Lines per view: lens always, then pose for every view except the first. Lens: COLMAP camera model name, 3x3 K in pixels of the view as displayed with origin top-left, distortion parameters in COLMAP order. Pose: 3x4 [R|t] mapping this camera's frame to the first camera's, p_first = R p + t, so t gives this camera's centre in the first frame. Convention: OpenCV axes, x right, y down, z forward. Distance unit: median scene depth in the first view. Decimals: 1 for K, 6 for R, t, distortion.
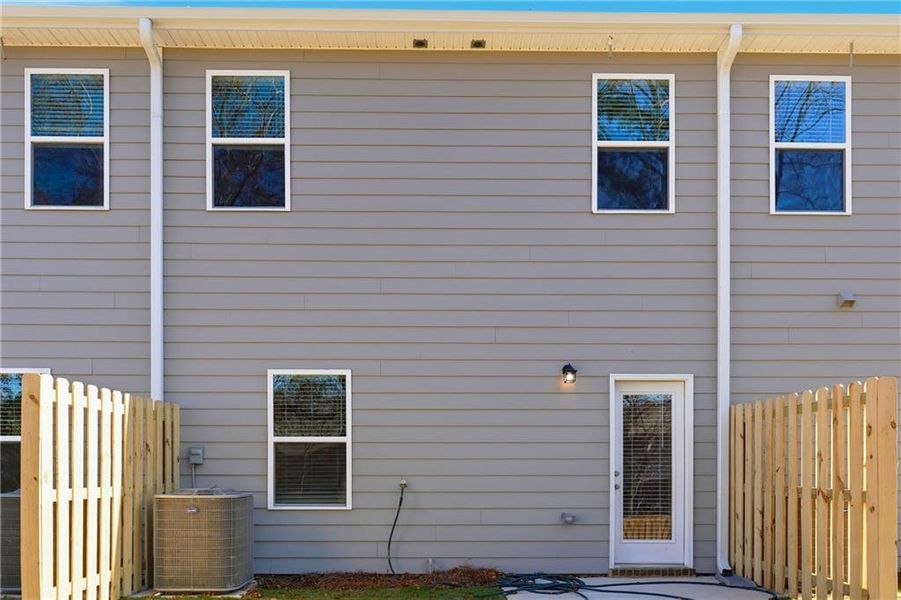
lens RADIAL K [[382.2, 0, 448.9], [0, 382.2, 296.9], [0, 0, 1]] dist [0.001367, 0.000811]
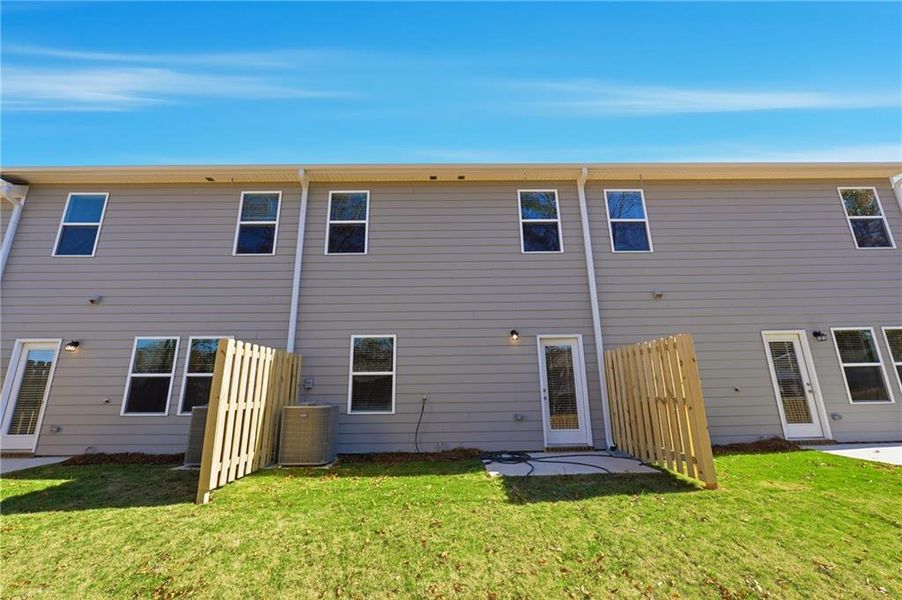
lens RADIAL K [[382.6, 0, 449.4], [0, 382.6, 296.9], [0, 0, 1]] dist [0.001367, 0.000811]
pose [[0.999904, -0.013867, 0.000185, 0.002471], [0.013448, 0.966246, -0.257270, 0.494621], [0.003389, 0.257248, 0.966340, -0.834261]]
